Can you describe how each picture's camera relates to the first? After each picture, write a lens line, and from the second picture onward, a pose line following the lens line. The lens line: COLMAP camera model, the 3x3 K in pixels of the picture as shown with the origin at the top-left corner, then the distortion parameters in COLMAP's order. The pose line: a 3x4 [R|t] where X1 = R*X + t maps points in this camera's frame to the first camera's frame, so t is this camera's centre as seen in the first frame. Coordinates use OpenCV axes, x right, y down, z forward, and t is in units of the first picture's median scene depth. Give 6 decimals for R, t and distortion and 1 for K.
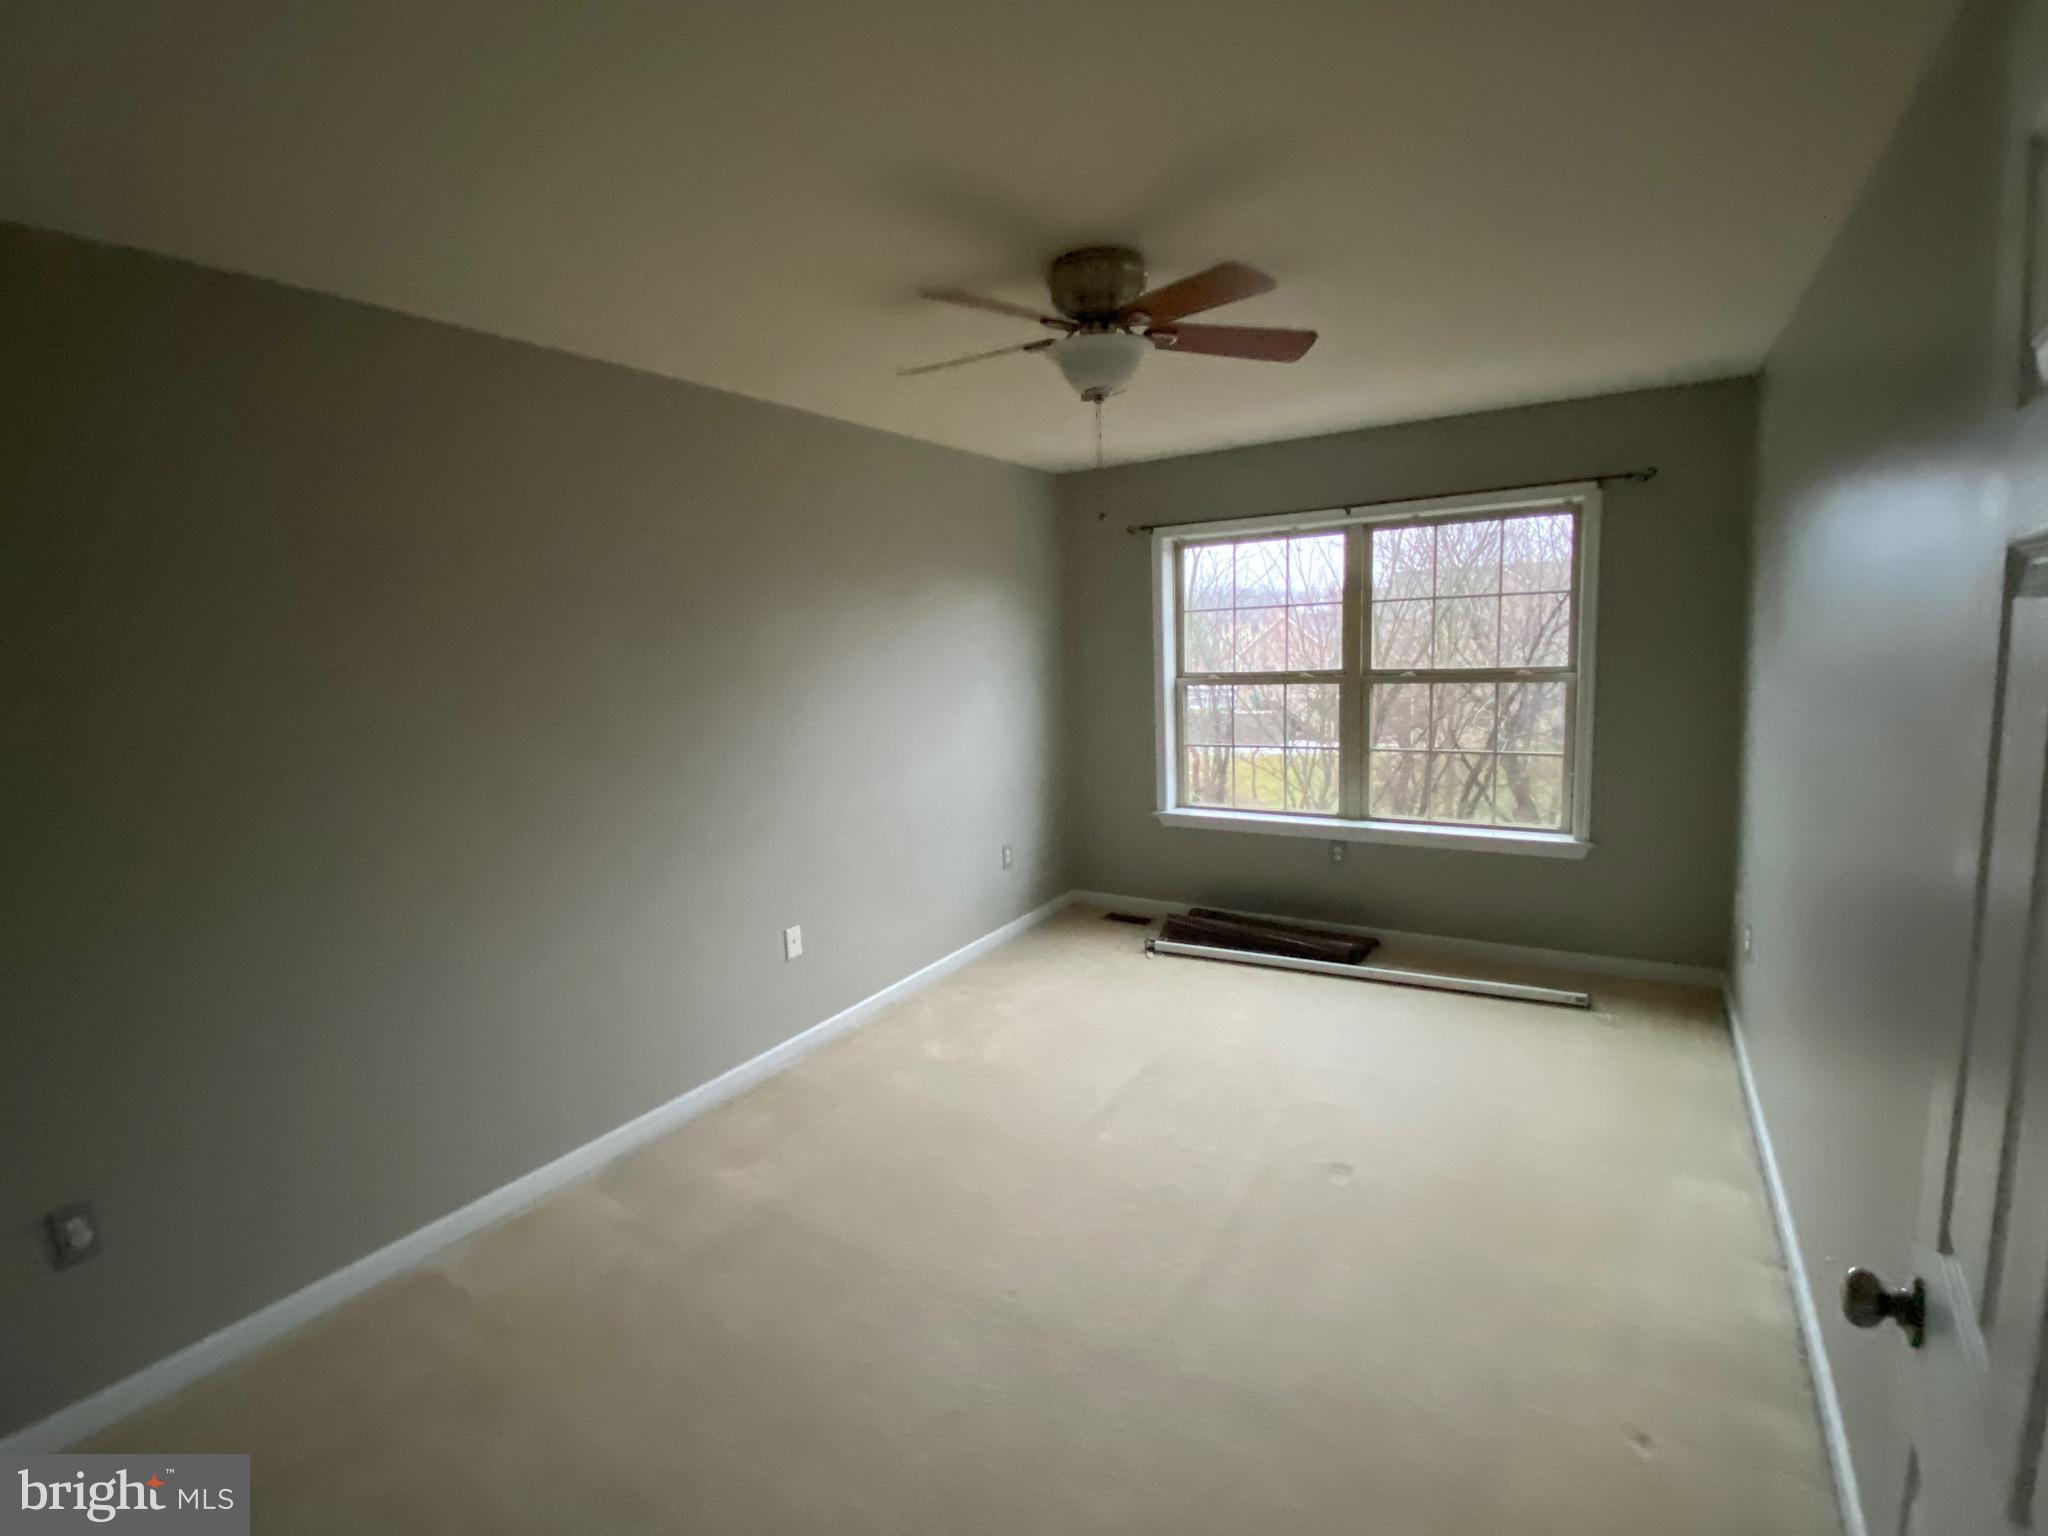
lens RADIAL K [[980.2, 0, 1031.2], [0, 980.2, 774.2], [0, 0, 1]] dist [-0.002863, -0.000889]
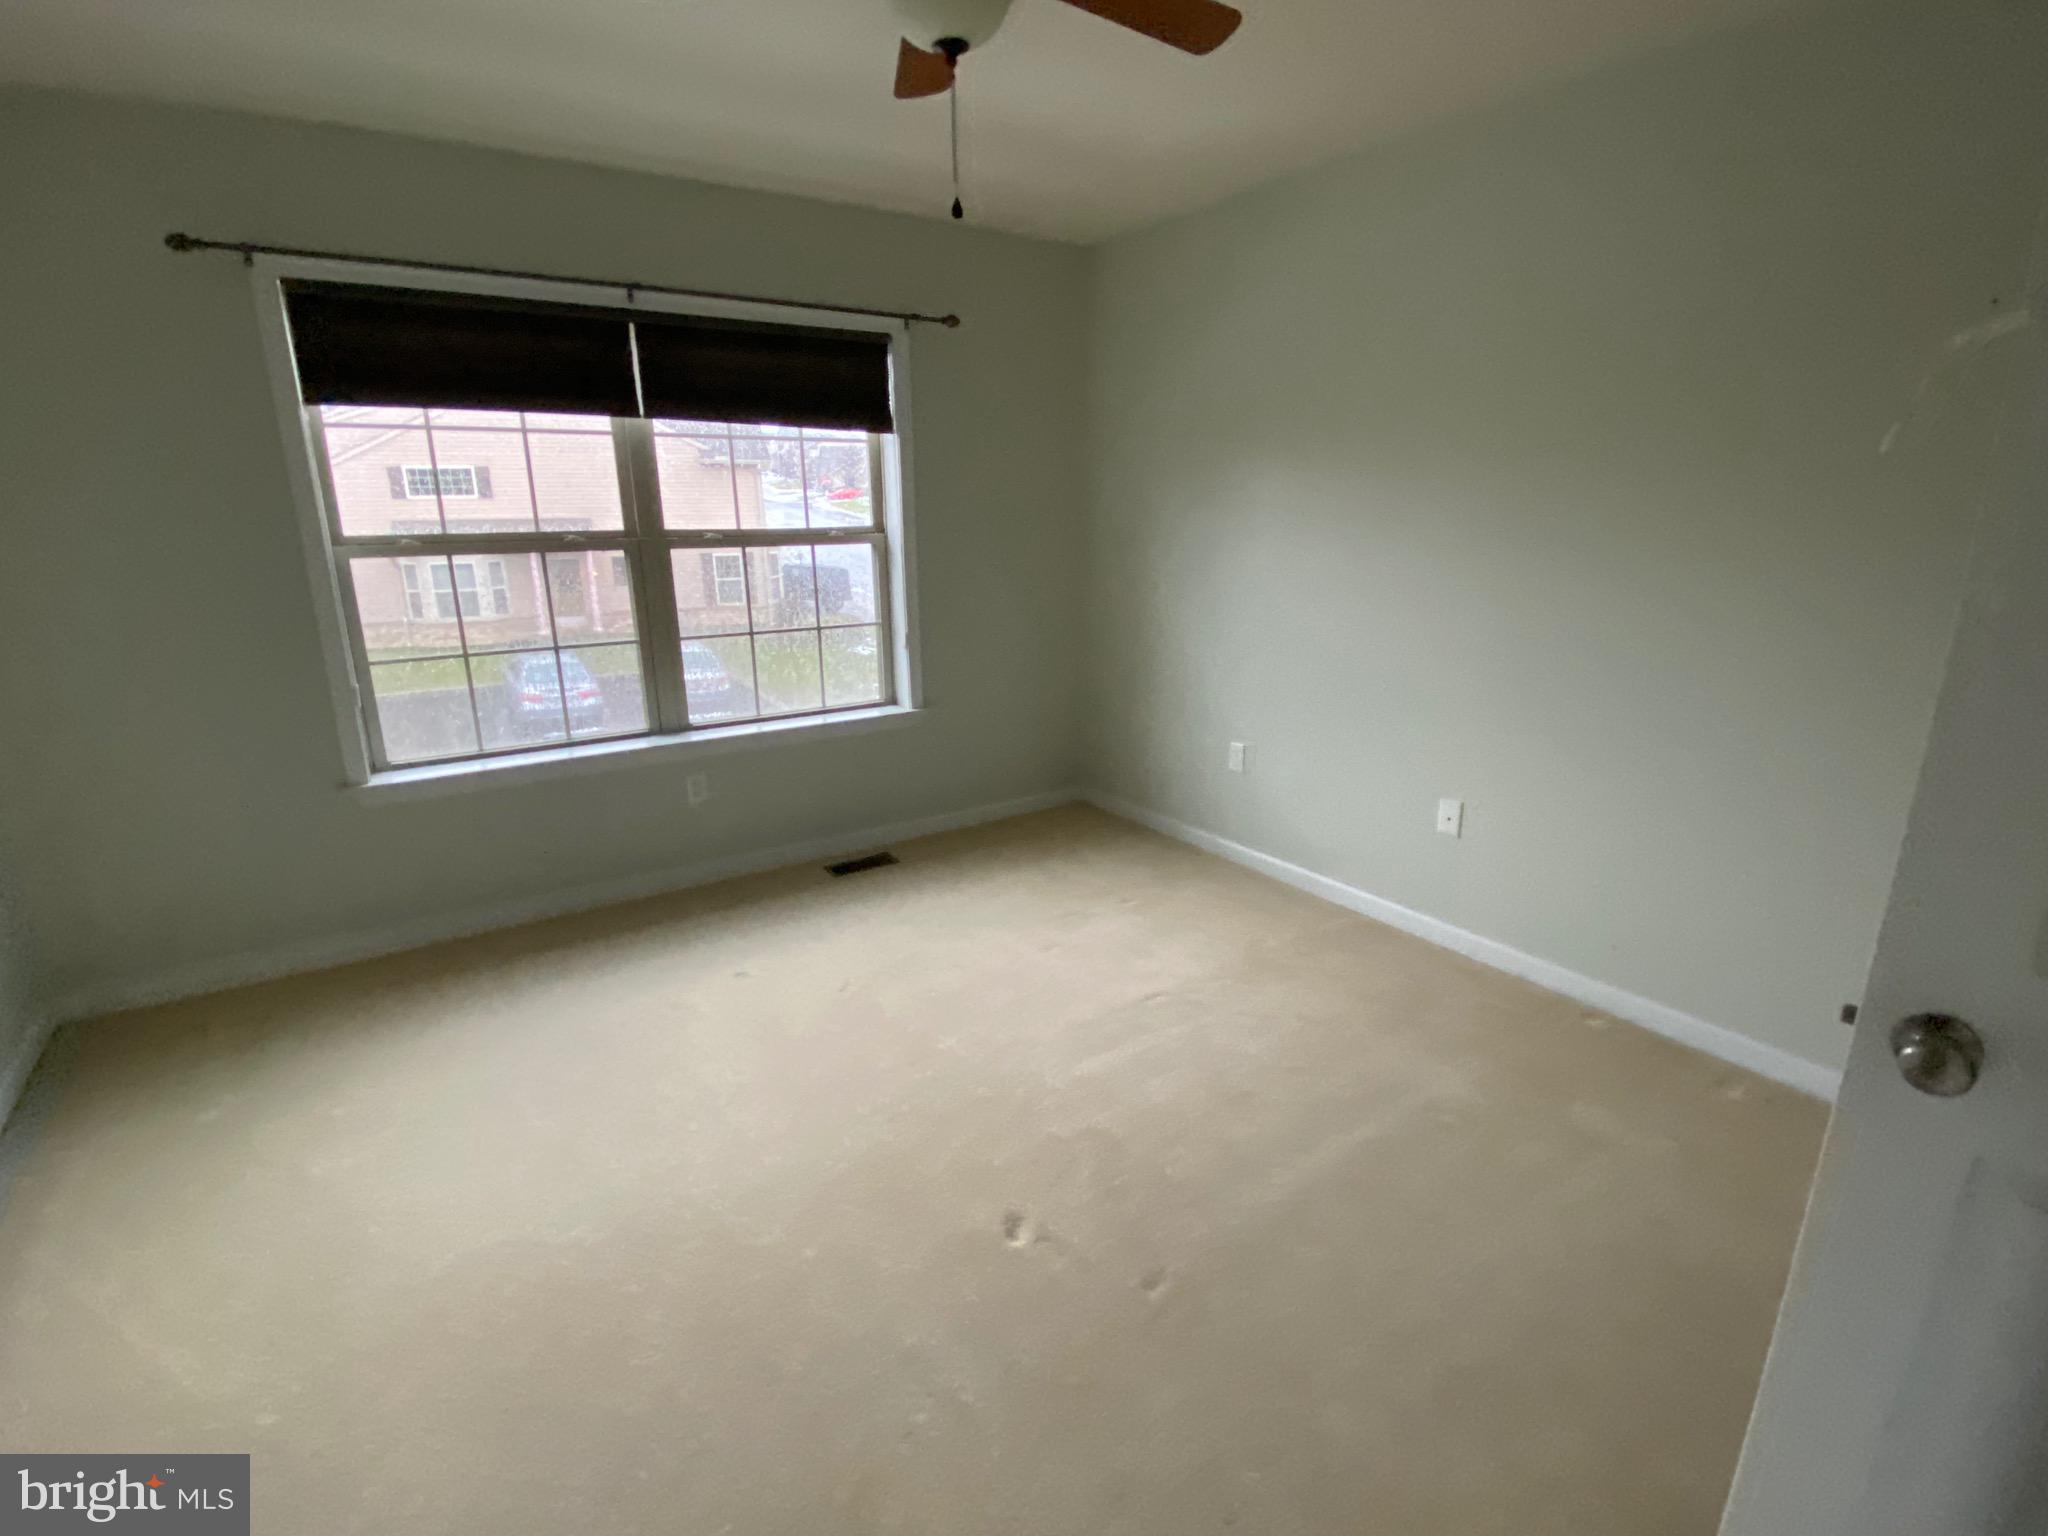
lens RADIAL K [[980.2, 0, 1032.2], [0, 980.2, 778.5], [0, 0, 1]] dist [-0.002863, -0.000889]
pose [[0.376429, -0.225437, 0.898599, -0.282027], [0.105375, 0.974066, 0.200228, -0.045768], [-0.920433, 0.019318, 0.390422, 0.494486]]
